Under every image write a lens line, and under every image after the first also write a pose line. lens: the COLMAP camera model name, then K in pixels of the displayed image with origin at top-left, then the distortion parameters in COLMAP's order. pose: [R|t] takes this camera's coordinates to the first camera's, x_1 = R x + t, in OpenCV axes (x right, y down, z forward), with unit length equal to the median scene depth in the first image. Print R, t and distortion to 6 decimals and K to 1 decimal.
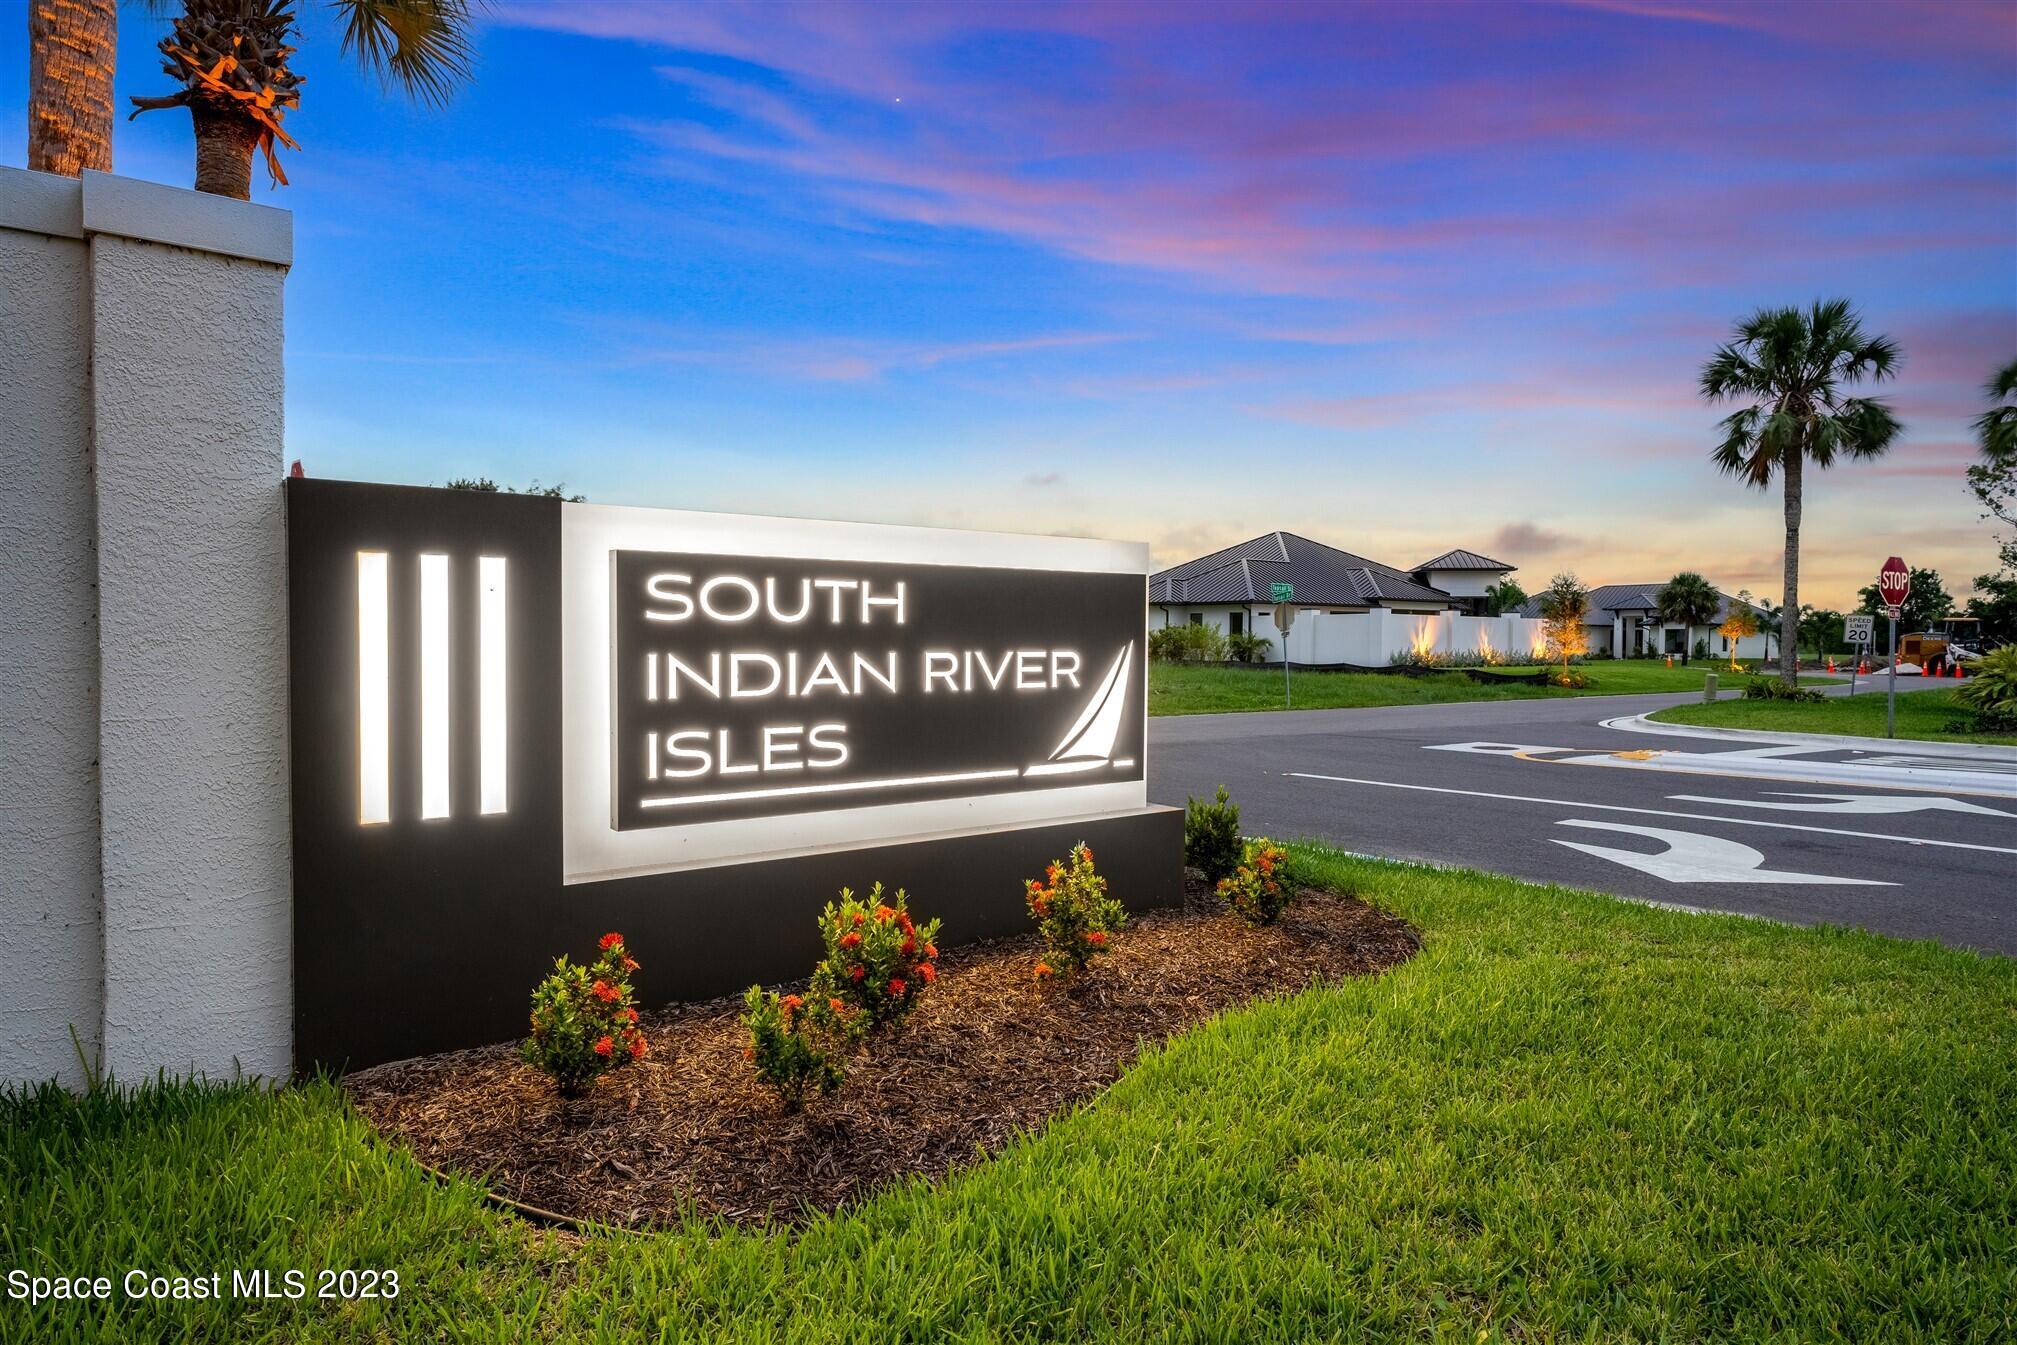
lens RADIAL K [[1291.1, 0, 1008.5], [0, 1291.1, 672.5], [0, 0, 1]] dist [0.001097, 0.000088]
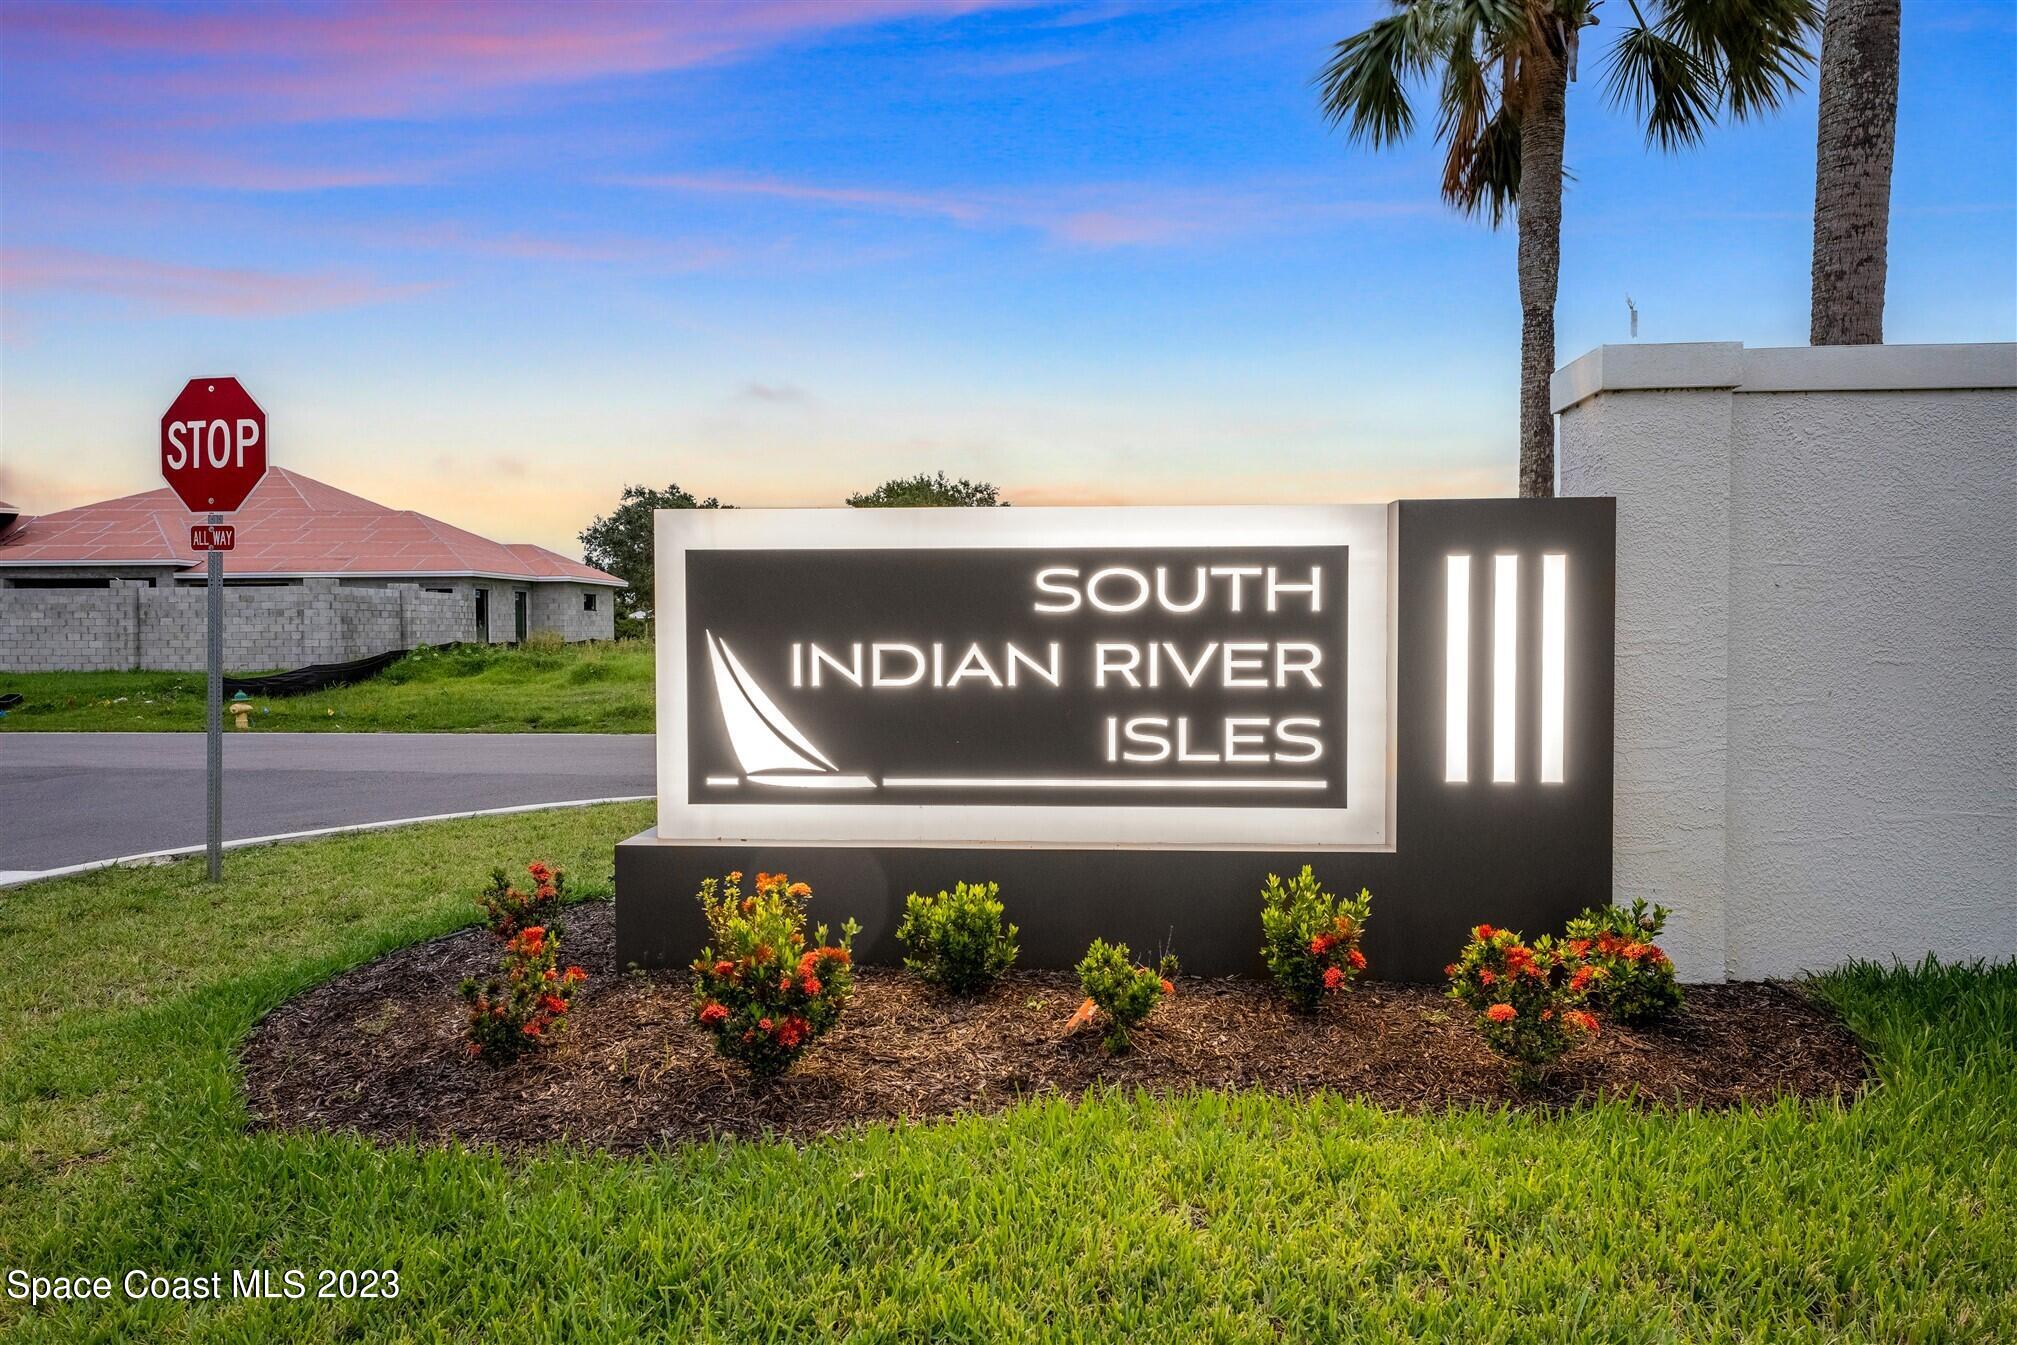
lens RADIAL K [[1134.0, 0, 1008.5], [0, 1134.0, 646.7], [0, 0, 1]] dist [0.002059, 0.000184]
pose [[0.728562, 0.007069, -0.684944, 0.342608], [-0.014272, 0.999886, -0.004862, -0.006678], [0.684831, 0.013318, 0.728580, 0.291949]]
